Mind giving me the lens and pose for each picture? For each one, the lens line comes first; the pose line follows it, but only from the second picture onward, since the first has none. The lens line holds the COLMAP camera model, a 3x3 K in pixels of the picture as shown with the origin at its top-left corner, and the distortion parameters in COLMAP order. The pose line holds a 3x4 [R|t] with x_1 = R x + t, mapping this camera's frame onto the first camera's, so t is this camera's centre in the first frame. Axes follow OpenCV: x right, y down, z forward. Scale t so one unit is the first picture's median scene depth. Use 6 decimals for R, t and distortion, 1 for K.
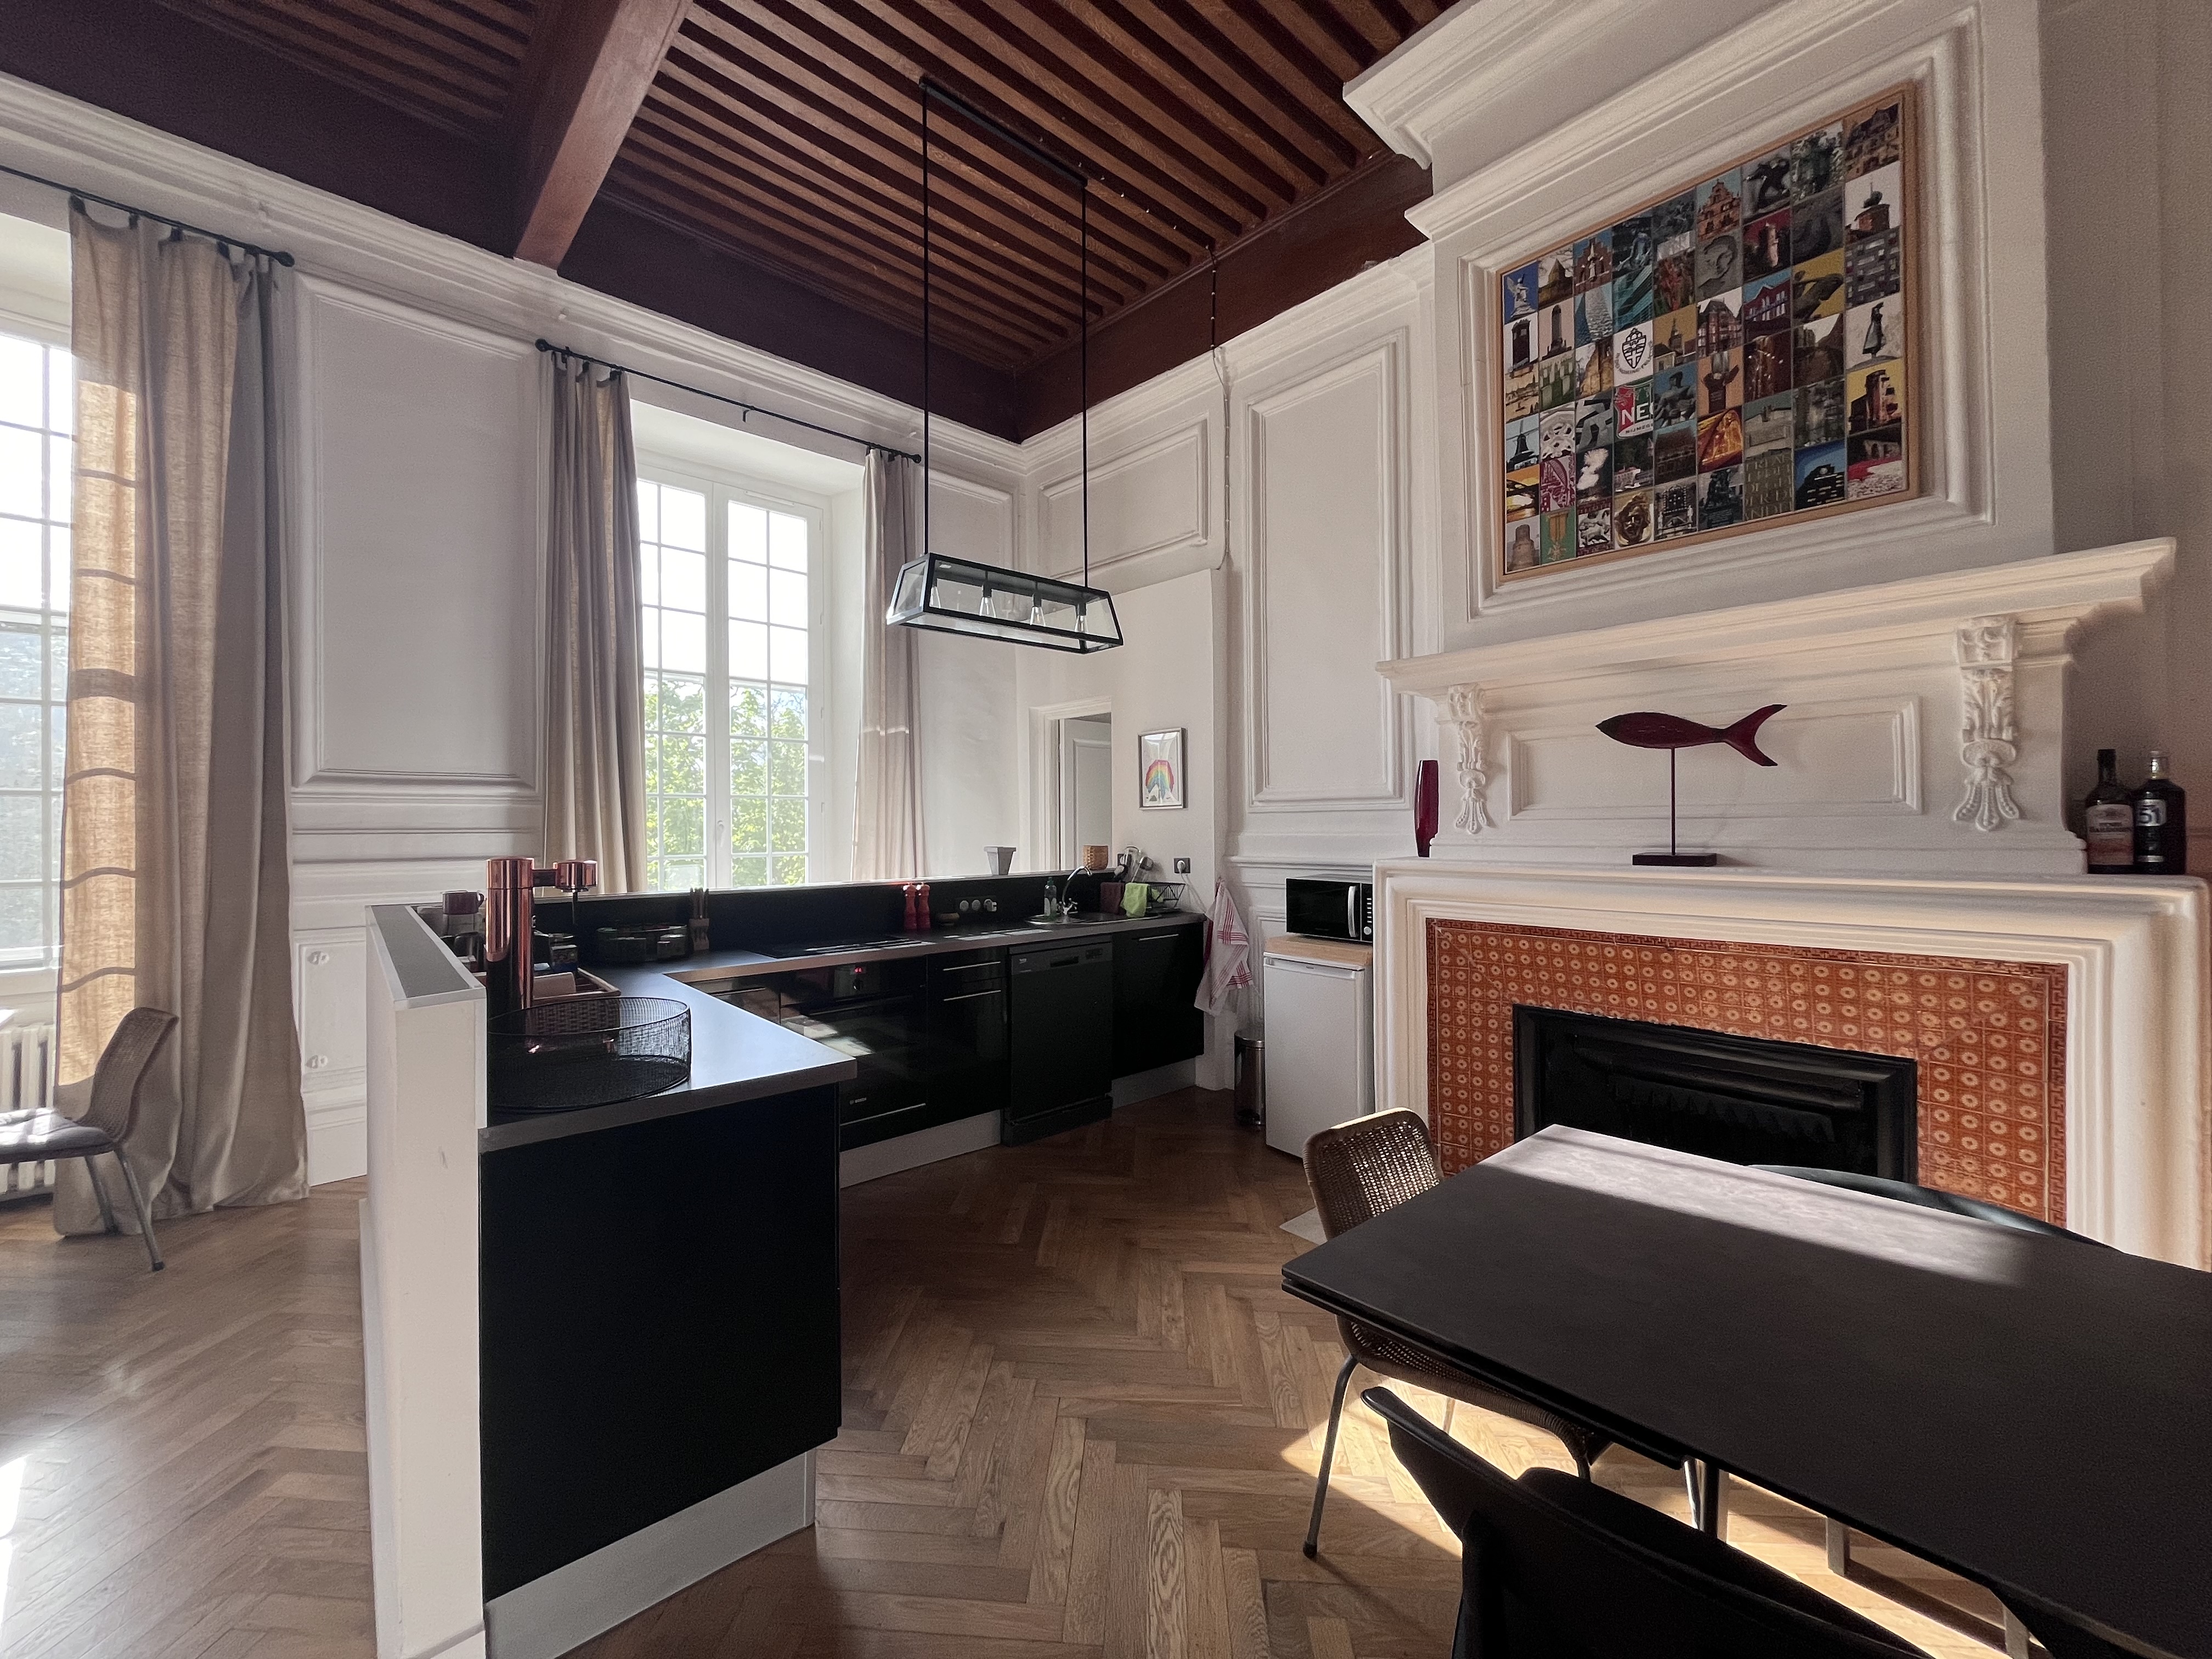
lens RADIAL K [[883.8, 0, 1090.2], [0, 883.8, 825.4], [0, 0, 1]] dist [-0.000142, -0.000487]
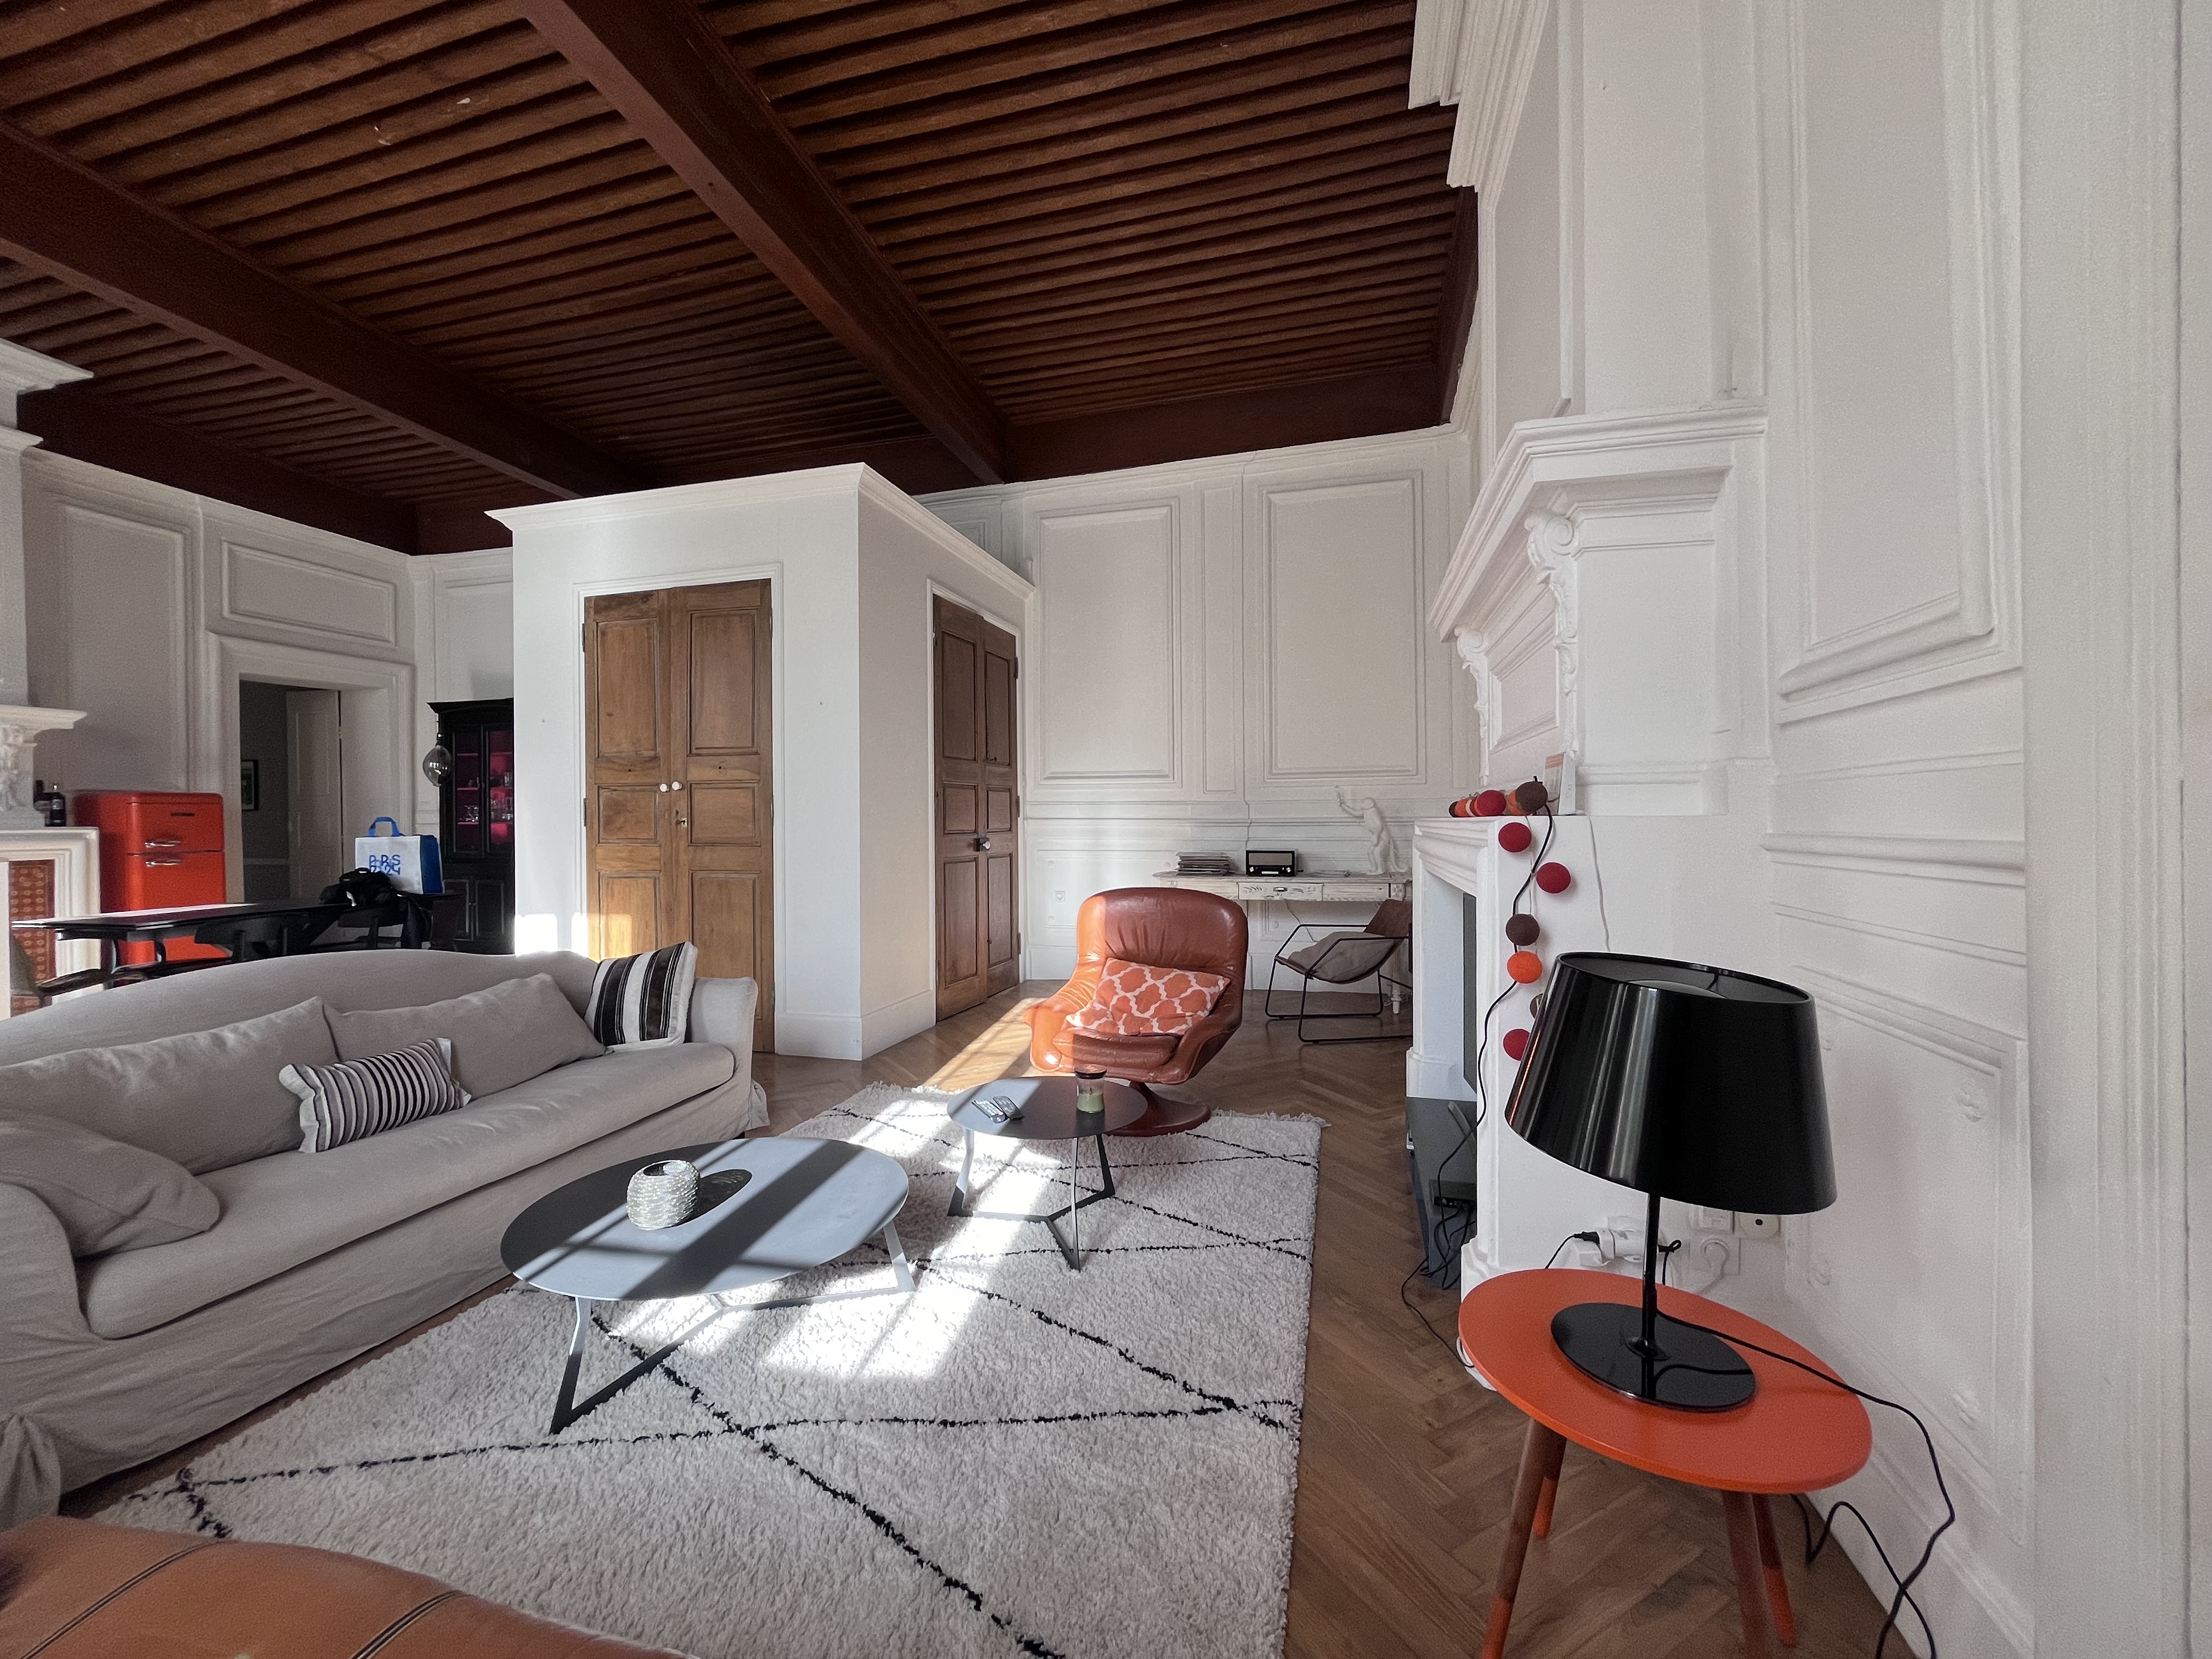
lens RADIAL K [[883.8, 0, 1104.6], [0, 883.8, 824.2], [0, 0, 1]] dist [-0.000142, -0.000487]
pose [[-0.568116, 0.006449, 0.822923, -2.157141], [0.012230, 0.999925, 0.000607, 0.063380], [-0.822858, 0.010409, -0.568152, -0.088688]]
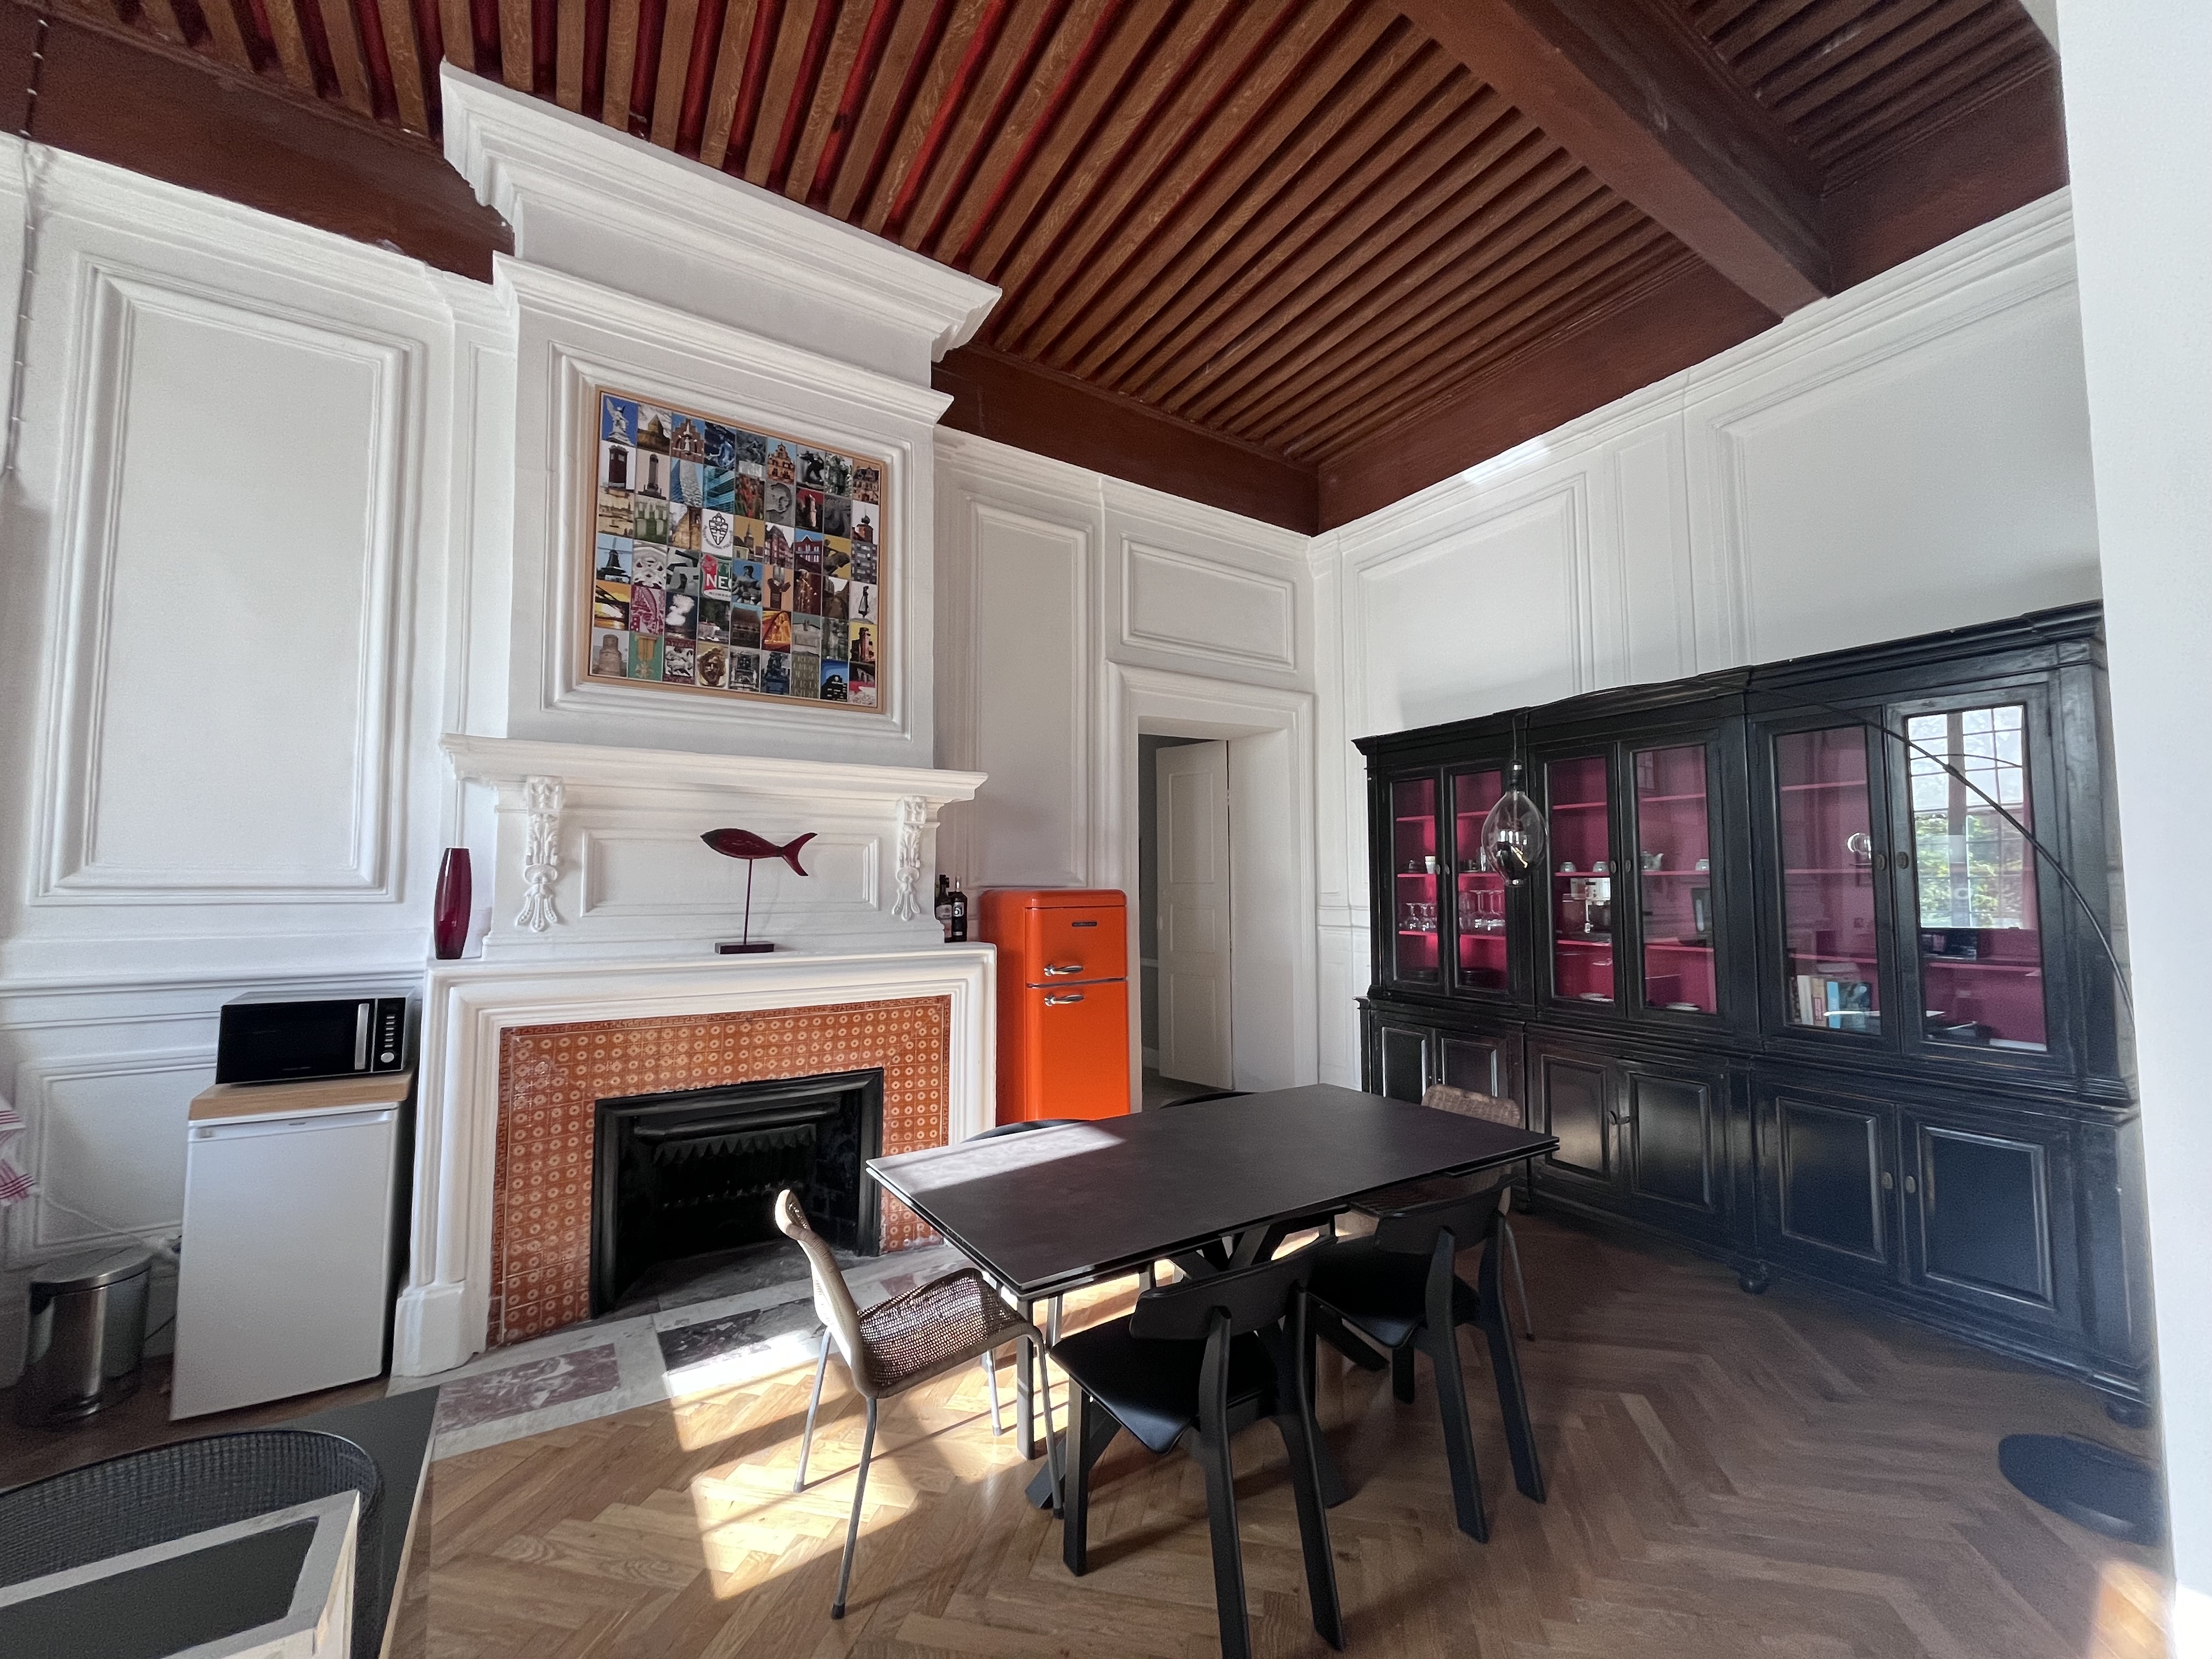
lens RADIAL K [[883.8, 0, 1100.6], [0, 883.8, 833.3], [0, 0, 1]] dist [-0.000142, -0.000487]
pose [[0.166986, 0.067184, 0.983668, -0.474457], [0.000676, 0.997668, -0.068255, -0.035505], [-0.985959, 0.012063, 0.166551, 0.280246]]
